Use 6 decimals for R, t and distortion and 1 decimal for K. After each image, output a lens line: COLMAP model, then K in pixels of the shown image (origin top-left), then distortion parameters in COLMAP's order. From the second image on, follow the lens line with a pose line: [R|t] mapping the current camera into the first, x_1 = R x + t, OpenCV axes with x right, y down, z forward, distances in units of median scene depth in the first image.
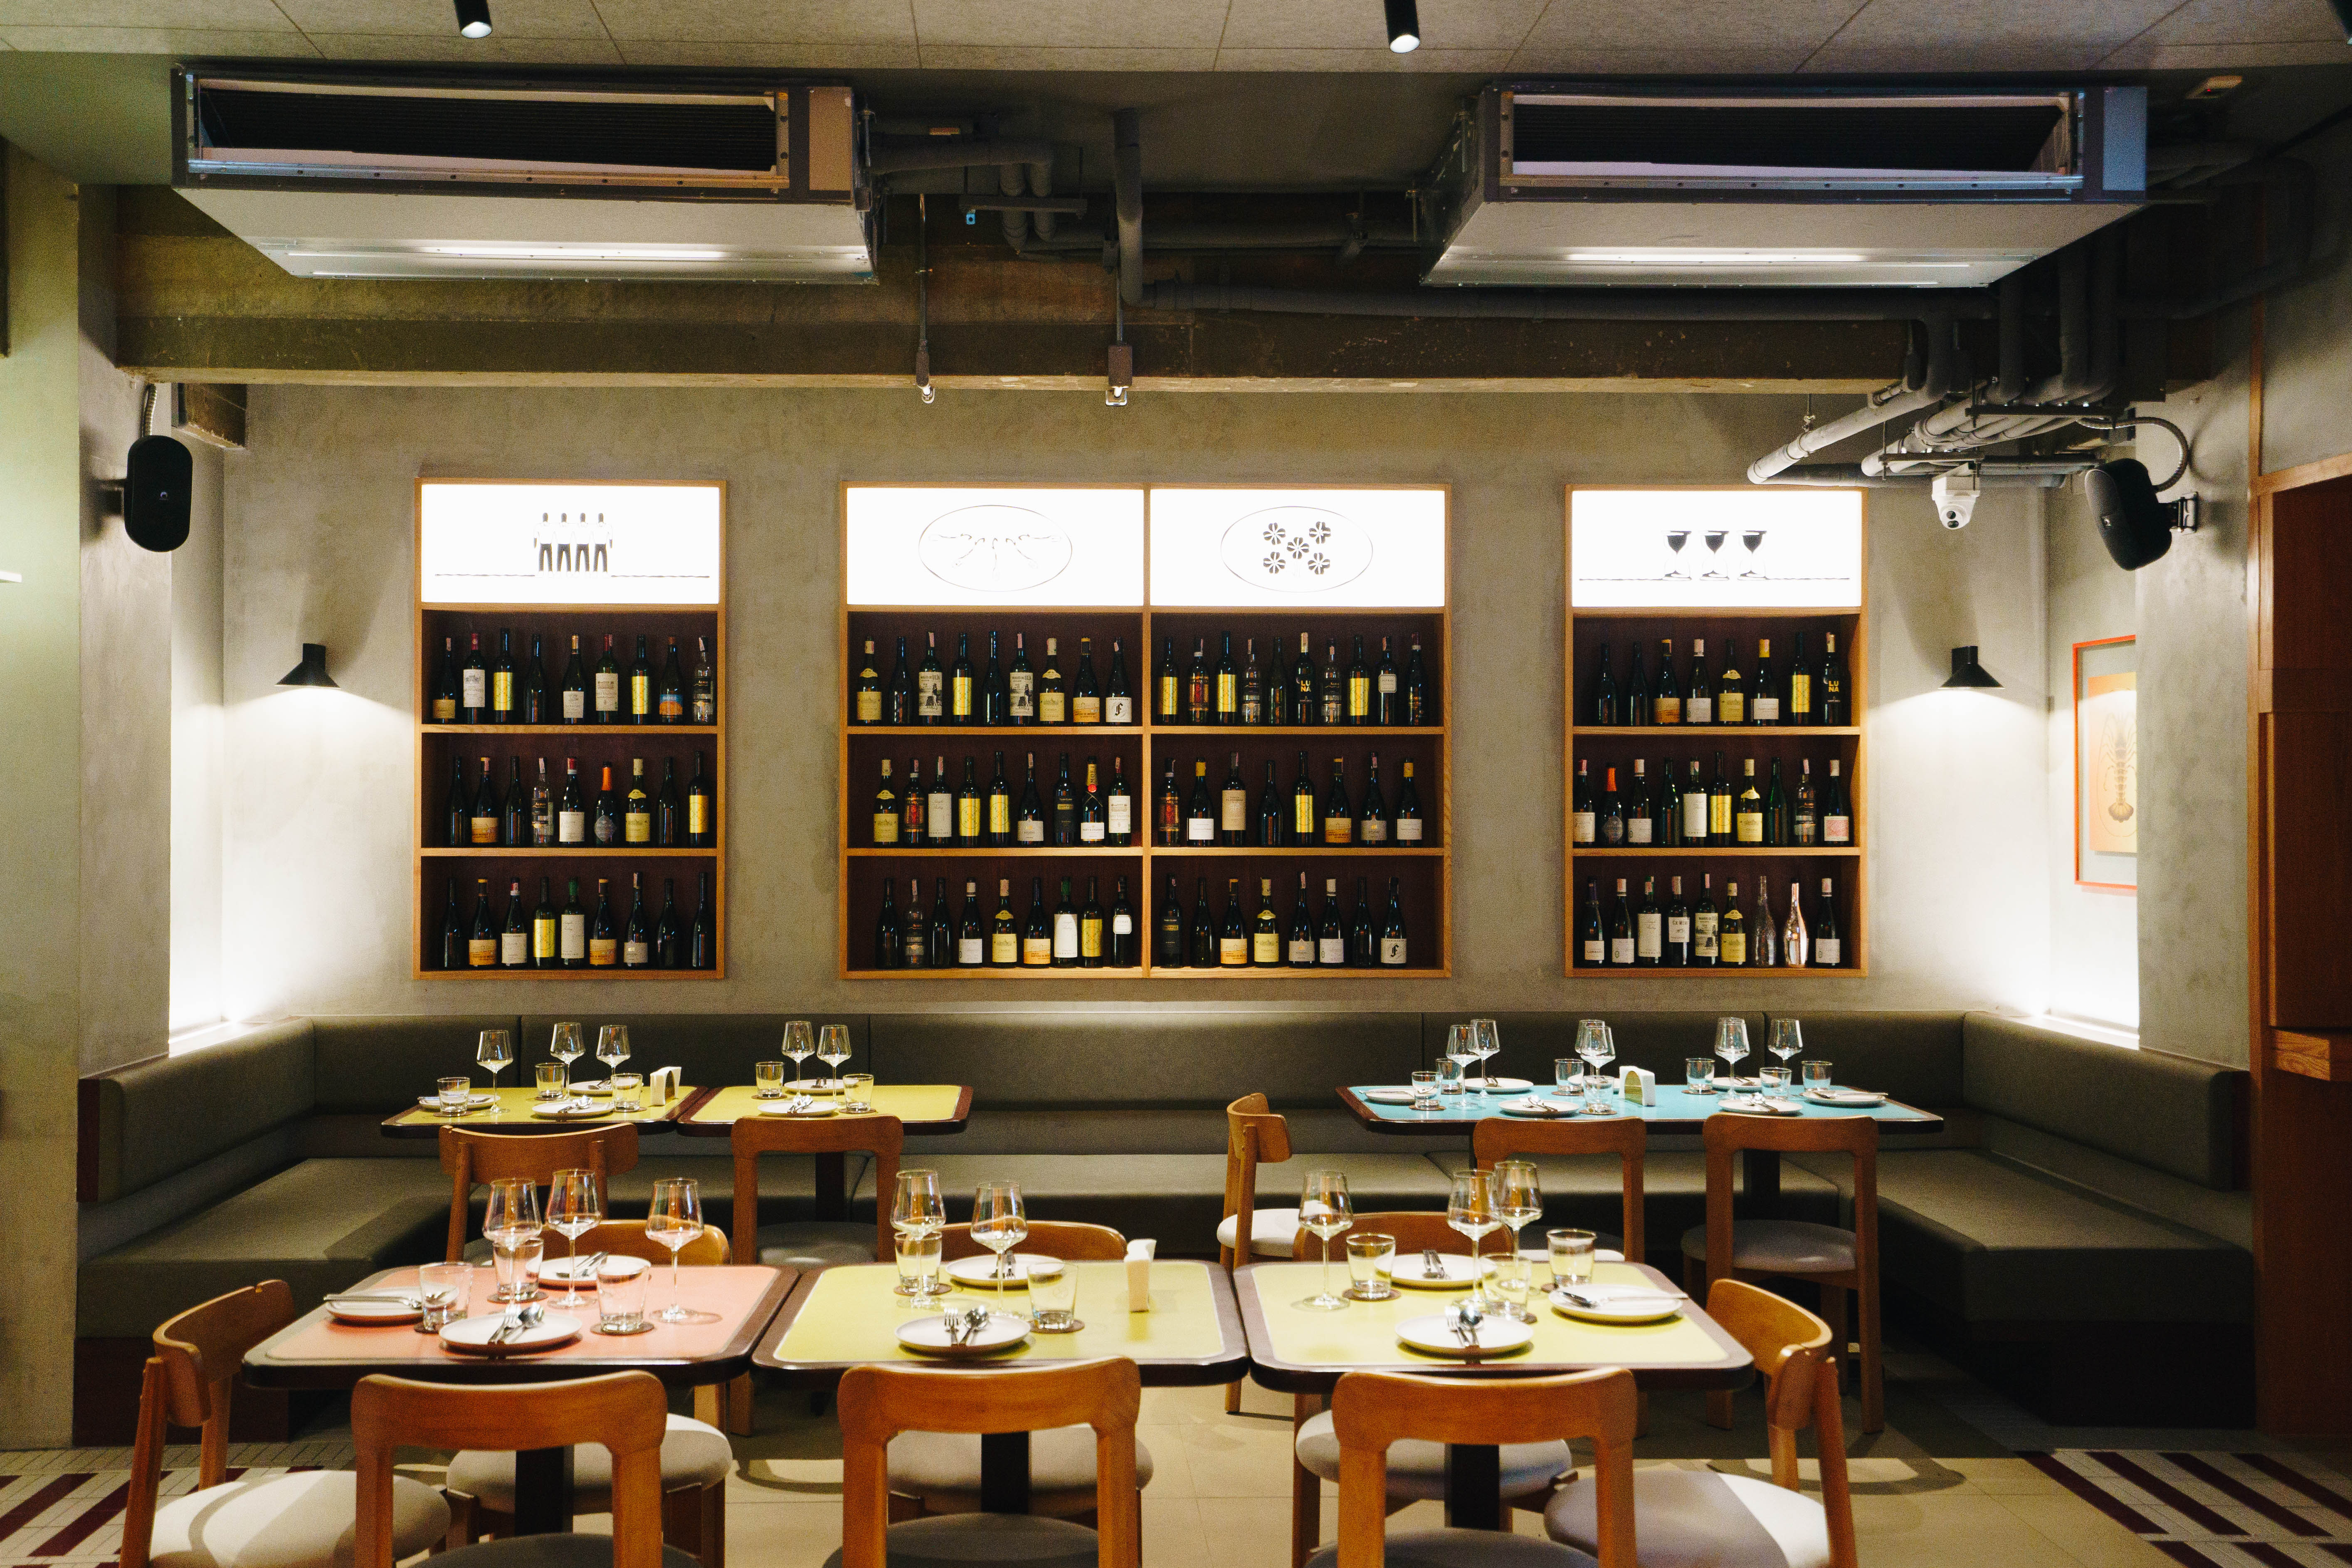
lens RADIAL K [[2279.4, 0, 1169.8], [0, 2279.4, 774.0], [0, 0, 1]] dist [0.058917, 0.000000]
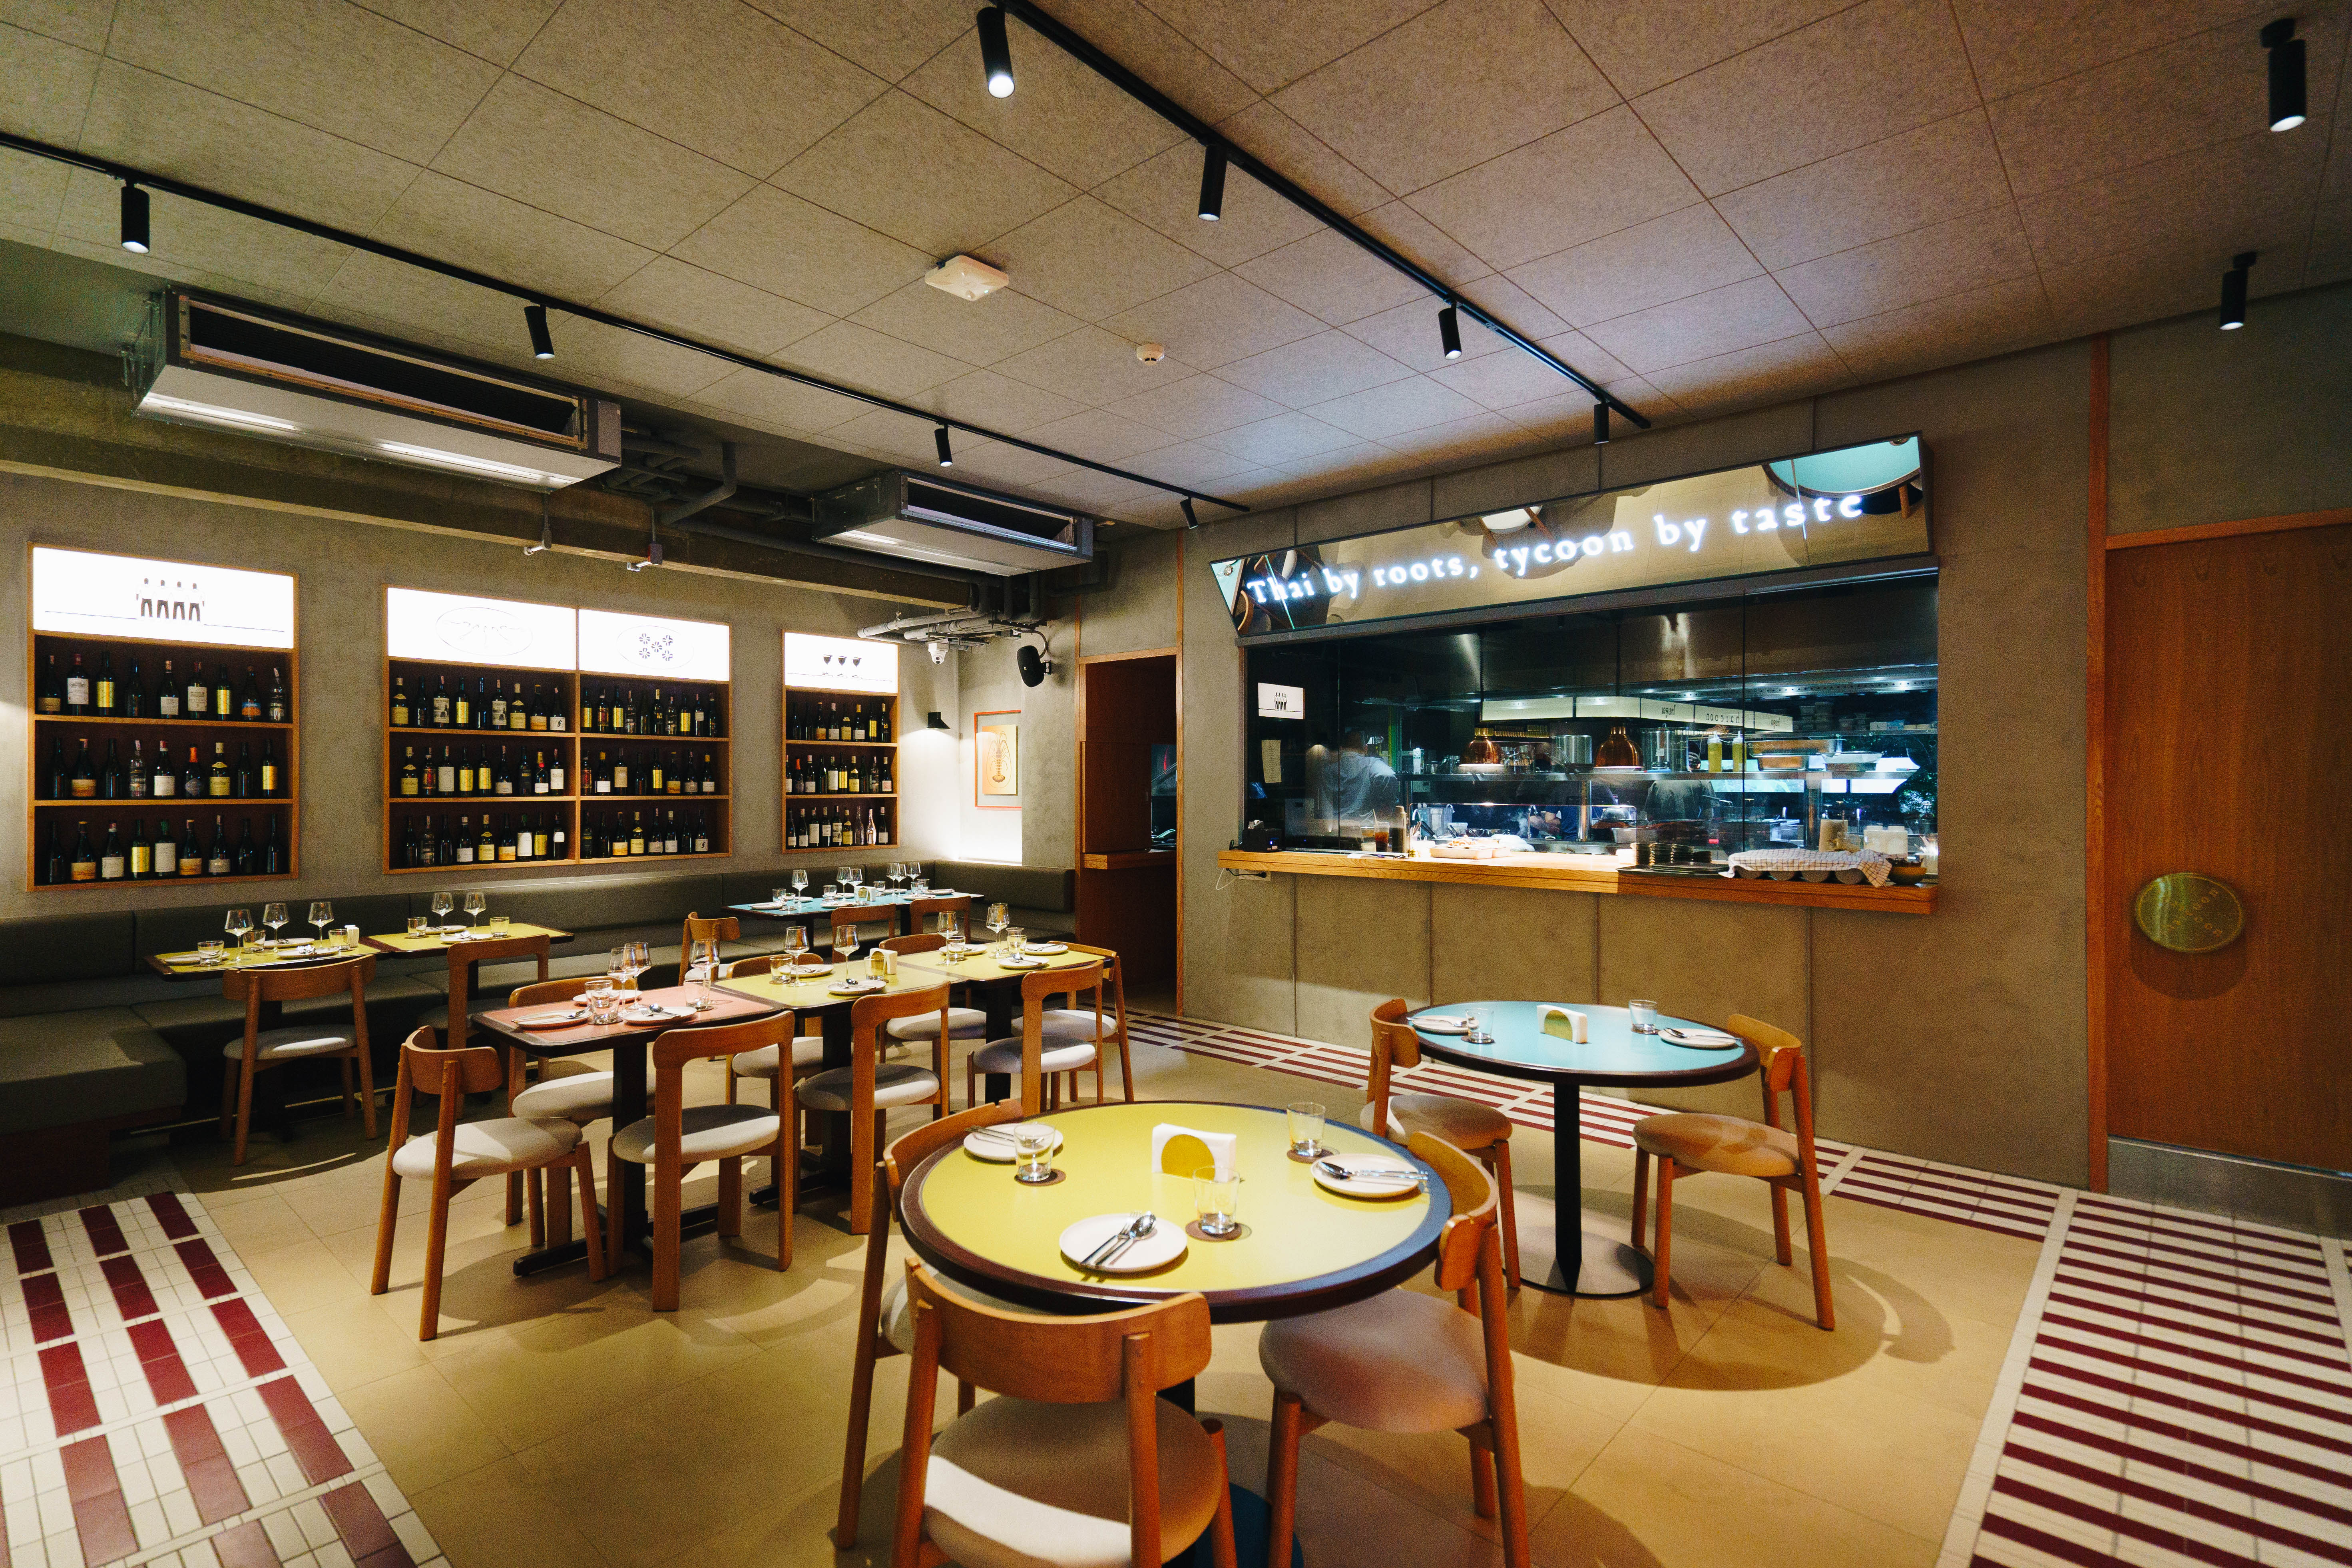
lens RADIAL K [[1123.7, 0, 1174.5], [0, 1123.7, 787.2], [0, 0, 1]] dist [0.030698, -0.001183]
pose [[0.684481, -0.002390, 0.729027, -0.359427], [-0.006541, 0.999934, 0.009419, 0.012411], [-0.729002, -0.011215, 0.684420, -0.017258]]
